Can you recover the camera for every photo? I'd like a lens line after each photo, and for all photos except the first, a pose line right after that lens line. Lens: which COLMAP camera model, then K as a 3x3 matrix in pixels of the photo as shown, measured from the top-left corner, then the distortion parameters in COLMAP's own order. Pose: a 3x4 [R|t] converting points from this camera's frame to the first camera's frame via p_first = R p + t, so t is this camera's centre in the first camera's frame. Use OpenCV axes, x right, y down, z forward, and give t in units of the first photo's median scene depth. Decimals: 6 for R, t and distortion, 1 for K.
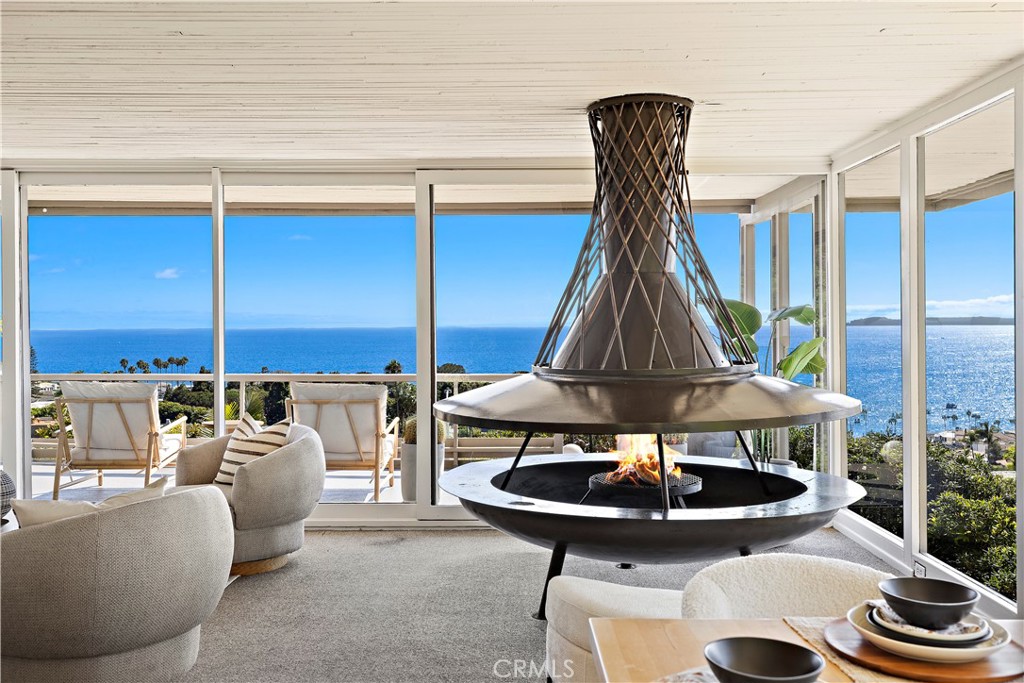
lens RADIAL K [[931.5, 0, 511.0], [0, 931.5, 344.5], [0, 0, 1]] dist [-0.000065, 0.000000]
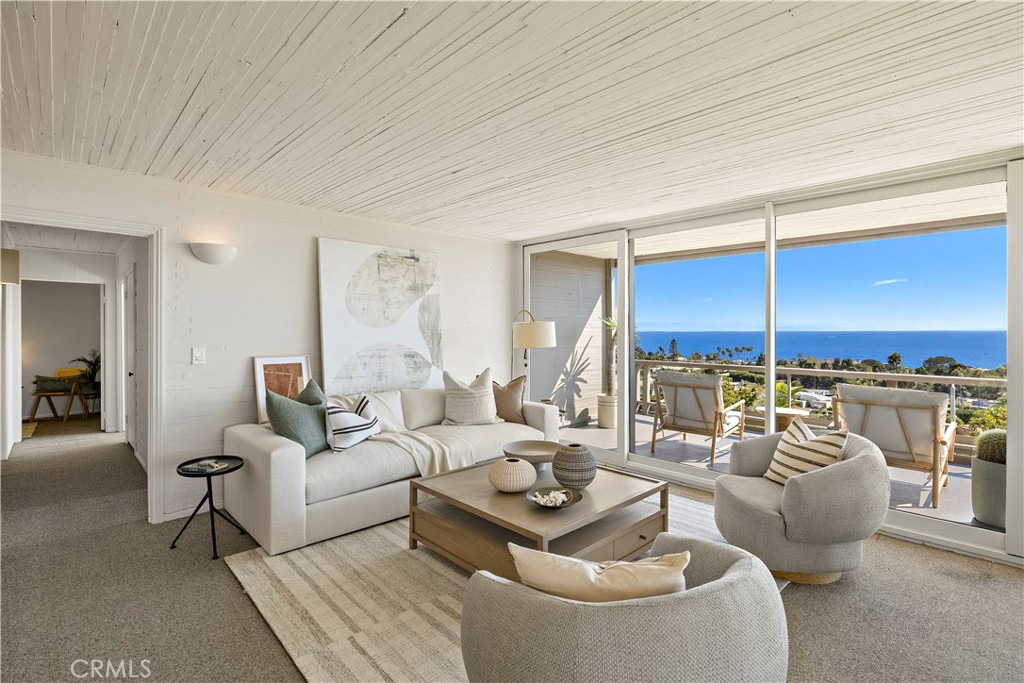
lens RADIAL K [[475.0, 0, 527.4], [0, 475.0, 331.2], [0, 0, 1]] dist [-0.001603, 0.000535]
pose [[0.711585, 0.002541, -0.702595, -0.096965], [-0.014062, 0.999845, -0.010627, -0.012034], [0.702459, 0.017442, 0.711511, 0.313481]]
